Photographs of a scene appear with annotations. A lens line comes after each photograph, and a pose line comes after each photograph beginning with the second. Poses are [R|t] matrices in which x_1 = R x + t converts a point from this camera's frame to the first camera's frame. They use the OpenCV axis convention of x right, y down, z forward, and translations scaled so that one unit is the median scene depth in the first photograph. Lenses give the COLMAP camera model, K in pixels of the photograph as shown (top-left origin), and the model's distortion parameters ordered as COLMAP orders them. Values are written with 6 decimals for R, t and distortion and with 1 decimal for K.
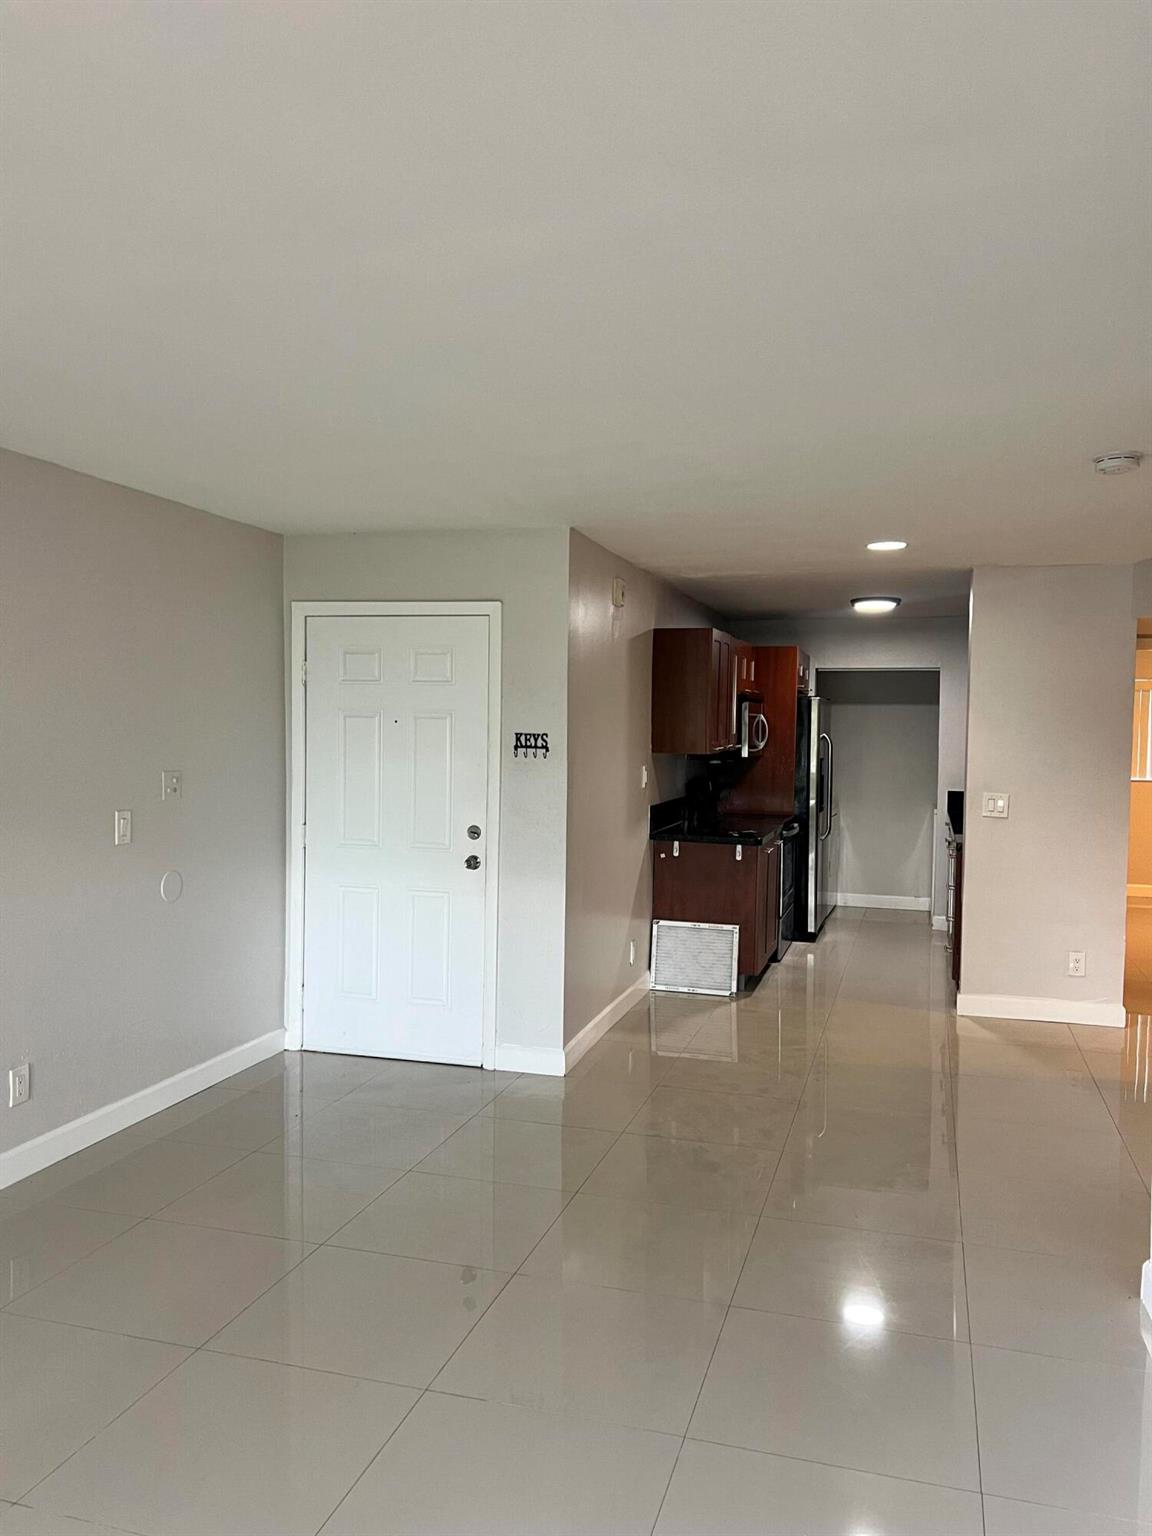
lens RADIAL K [[1158.3, 0, 578.6], [0, 1158.3, 771.8], [0, 0, 1]] dist [0.036142, -0.003133]
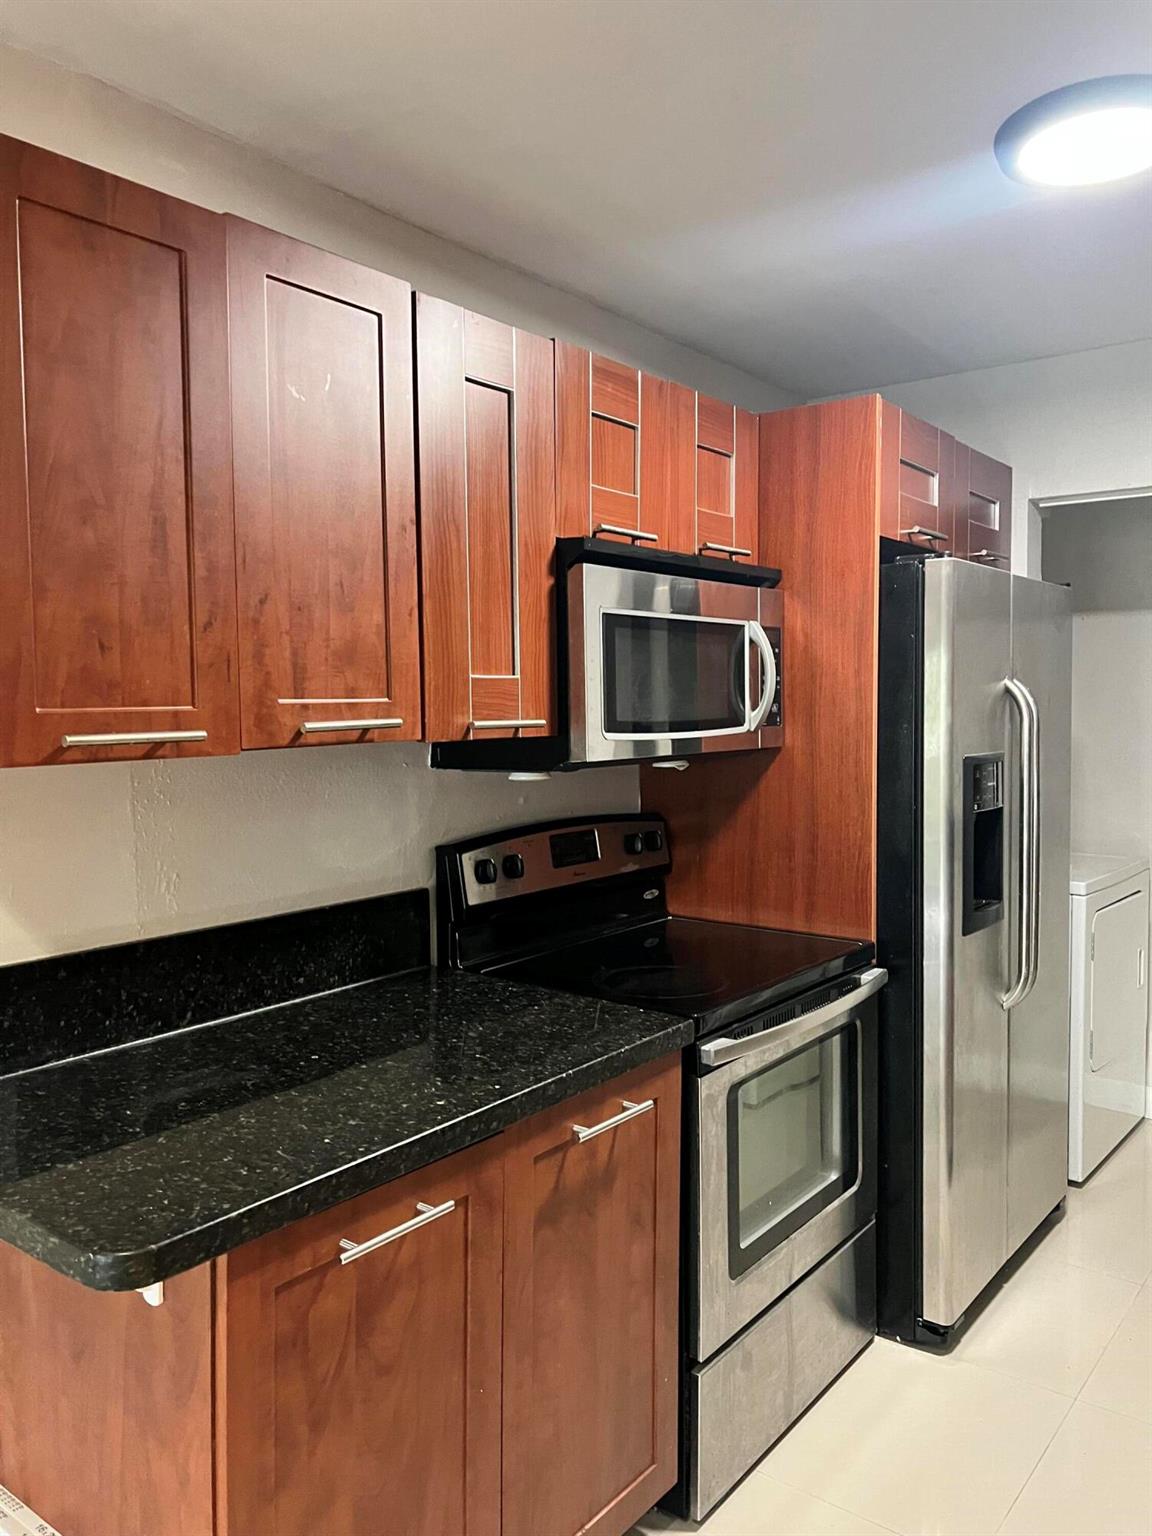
lens RADIAL K [[1158.3, 0, 573.6], [0, 1158.3, 761.9], [0, 0, 1]] dist [0.036142, -0.003133]
pose [[0.926748, 0.000729, -0.375683, 0.228435], [0.001049, 0.999989, 0.004530, -0.012143], [0.375682, -0.004593, 0.926737, 0.674675]]
